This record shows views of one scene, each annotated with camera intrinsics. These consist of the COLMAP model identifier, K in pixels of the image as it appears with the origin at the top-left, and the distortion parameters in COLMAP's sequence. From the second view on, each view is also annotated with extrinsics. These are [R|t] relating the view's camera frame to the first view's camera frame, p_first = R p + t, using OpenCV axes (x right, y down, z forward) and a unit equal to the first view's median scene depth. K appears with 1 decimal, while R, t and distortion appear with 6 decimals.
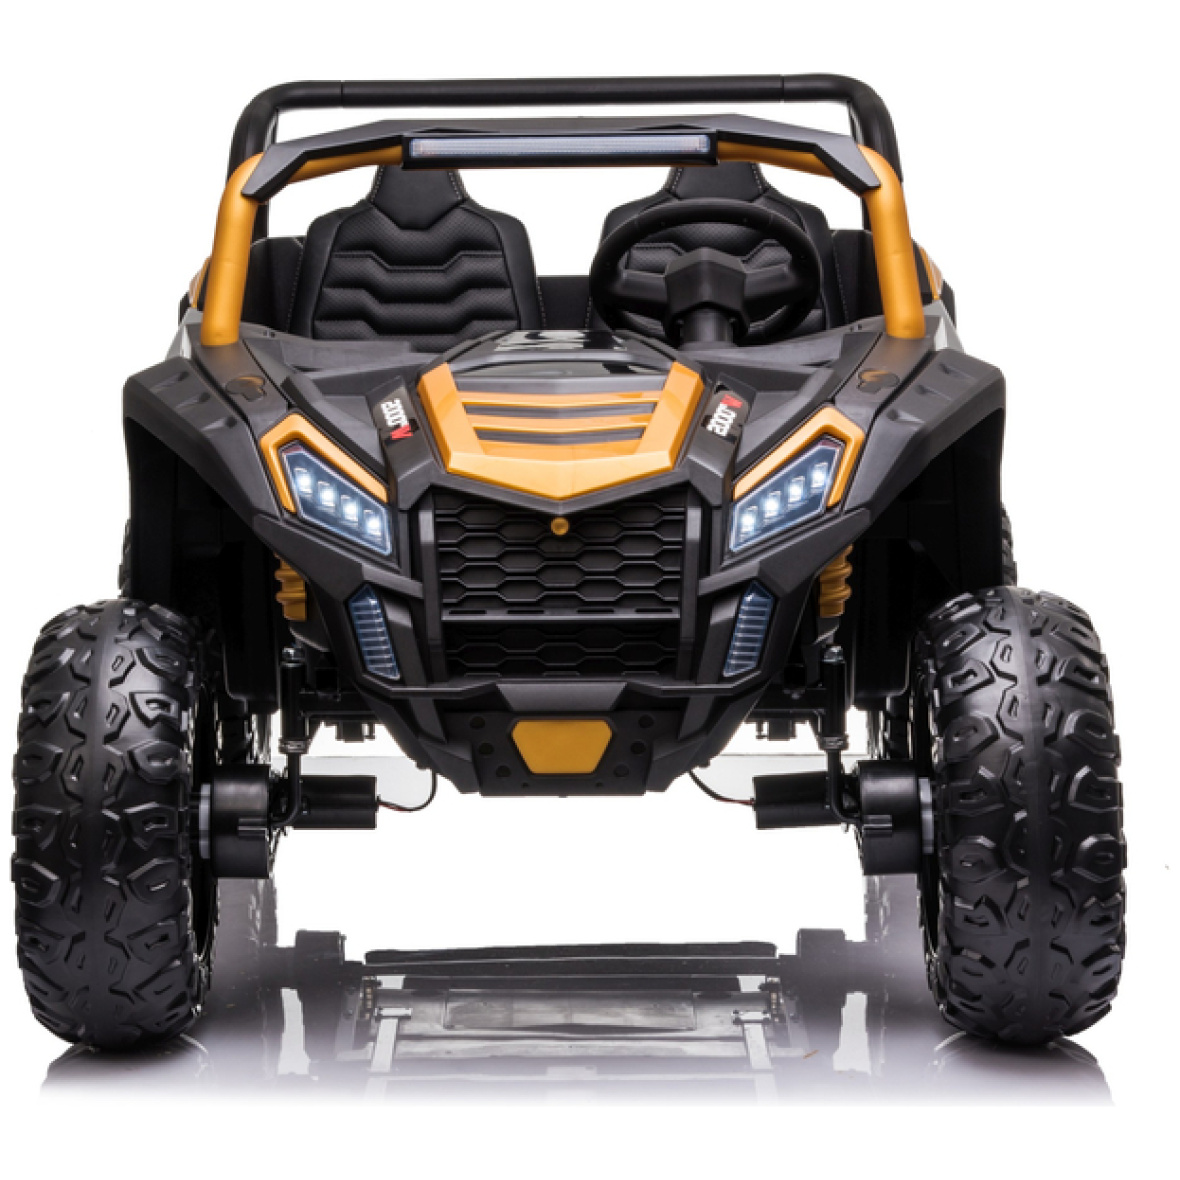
lens RADIAL K [[4200.8, 0, 592.0], [0, 4200.8, 486.2], [0, 0, 1]] dist [0.595645, -0.378338]
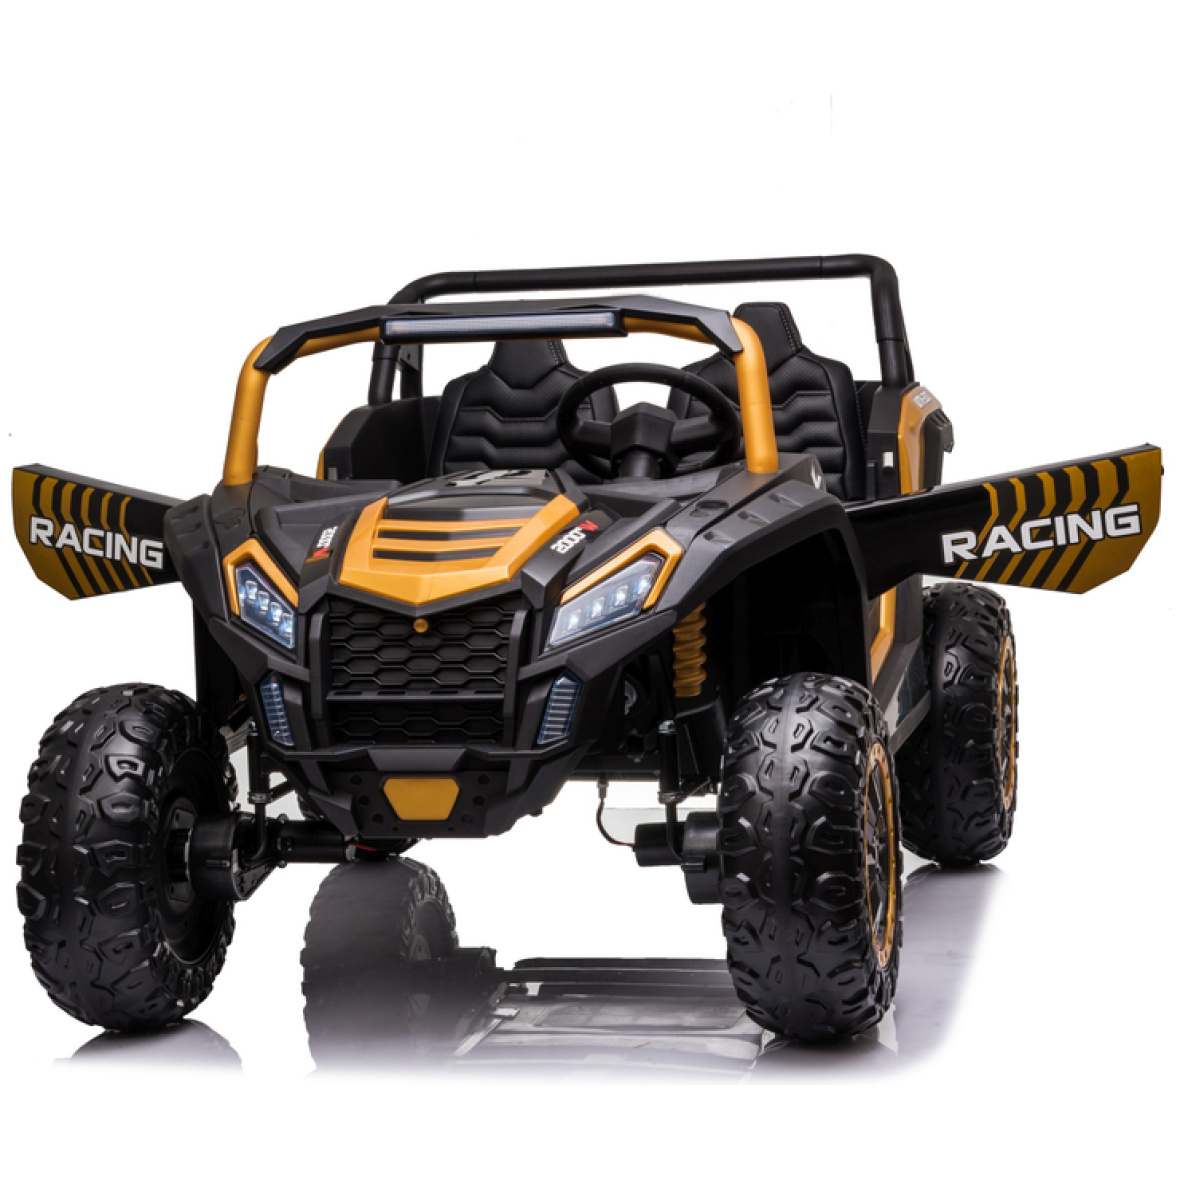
lens RADIAL K [[3531.5, 0, 590.0], [0, 3531.5, 590.0], [0, 0, 1]] dist [0.673871, 0.022241]
pose [[0.971666, -0.005532, -0.236295, 0.294758], [0.005779, 0.999983, 0.000351, -0.001320], [0.236289, -0.001706, 0.971681, -0.027842]]
